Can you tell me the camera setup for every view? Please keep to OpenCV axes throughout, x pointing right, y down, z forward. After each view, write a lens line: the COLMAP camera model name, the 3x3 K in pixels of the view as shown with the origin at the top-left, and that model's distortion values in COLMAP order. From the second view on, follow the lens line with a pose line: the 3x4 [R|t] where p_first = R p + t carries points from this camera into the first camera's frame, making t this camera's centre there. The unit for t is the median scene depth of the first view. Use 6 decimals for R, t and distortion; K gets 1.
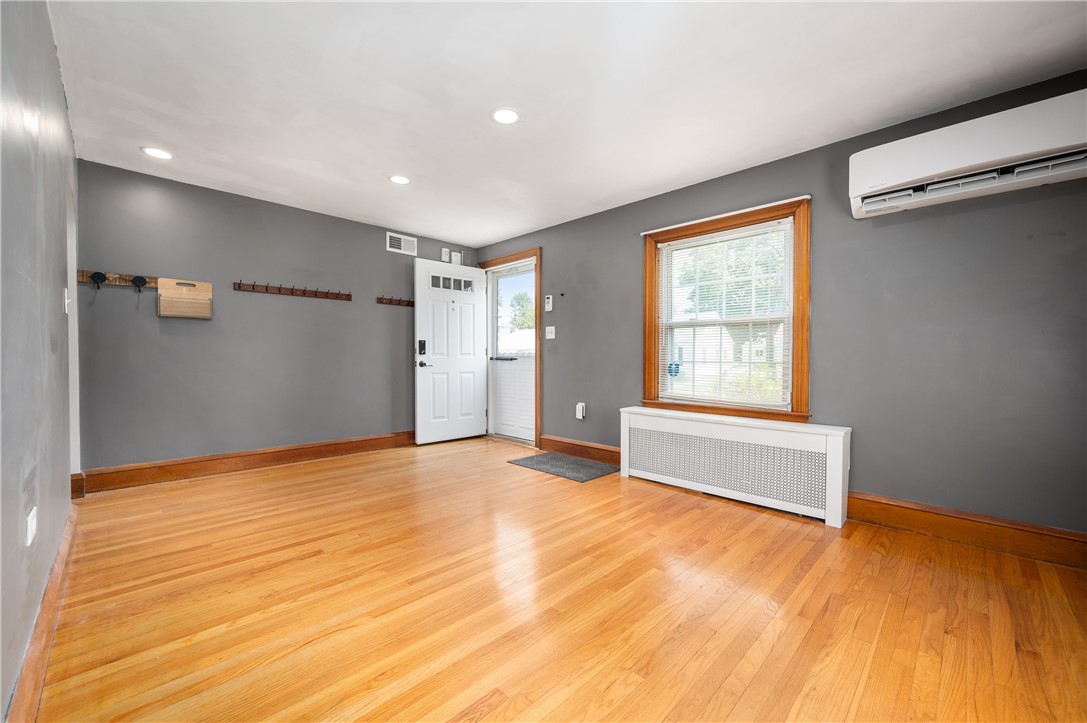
lens RADIAL K [[434.5, 0, 544.0], [0, 434.5, 367.0], [0, 0, 1]] dist [0.000267, -0.000272]
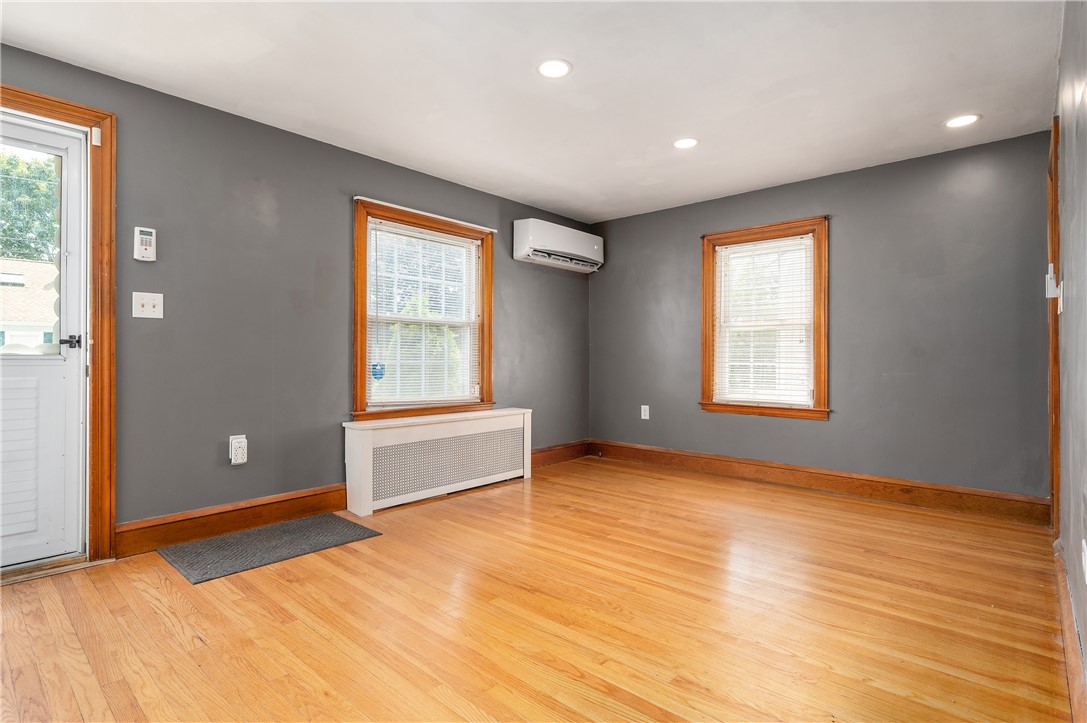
lens RADIAL K [[541.7, 0, 541.9], [0, 541.7, 355.9], [0, 0, 1]] dist [0.005263, 0.000121]
pose [[-0.054164, -0.001588, 0.998531, -0.813781], [0.016585, 0.999859, 0.002490, -0.022490], [-0.998394, 0.016696, -0.054130, 0.787251]]
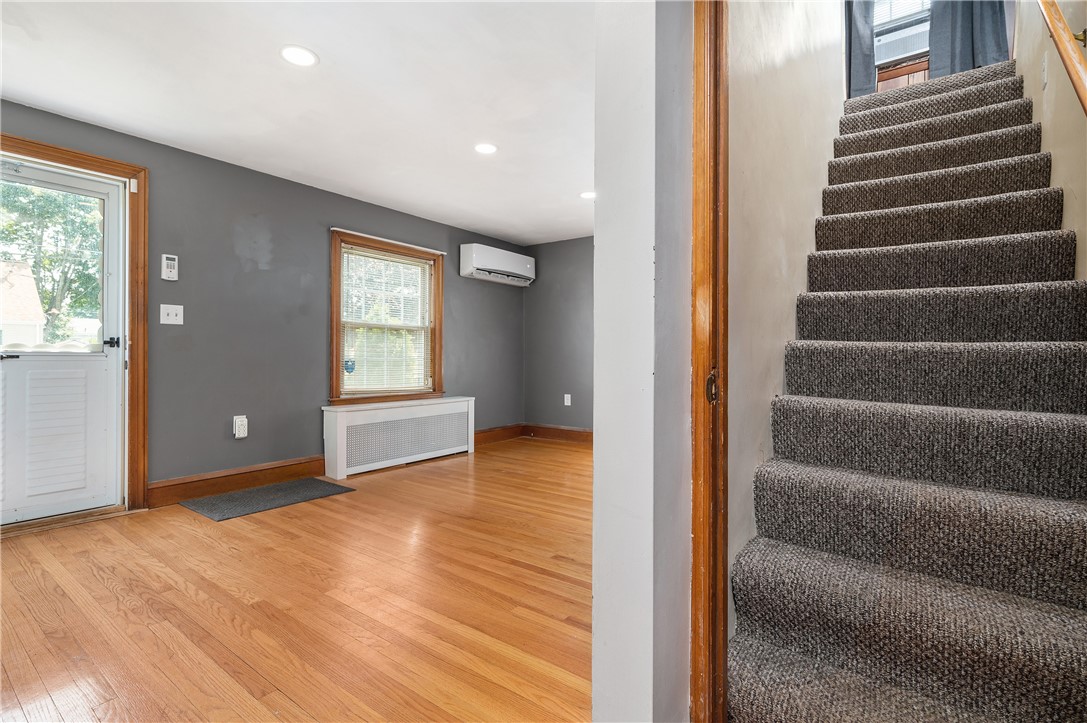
lens RADIAL K [[513.1, 0, 543.0], [0, 513.1, 357.0], [0, 0, 1]] dist [0.003316, 0.000231]
pose [[-0.149733, -0.006867, 0.988703, -1.062756], [0.013820, 0.999864, 0.009037, -0.022573], [-0.988630, 0.015017, -0.149617, 0.768653]]
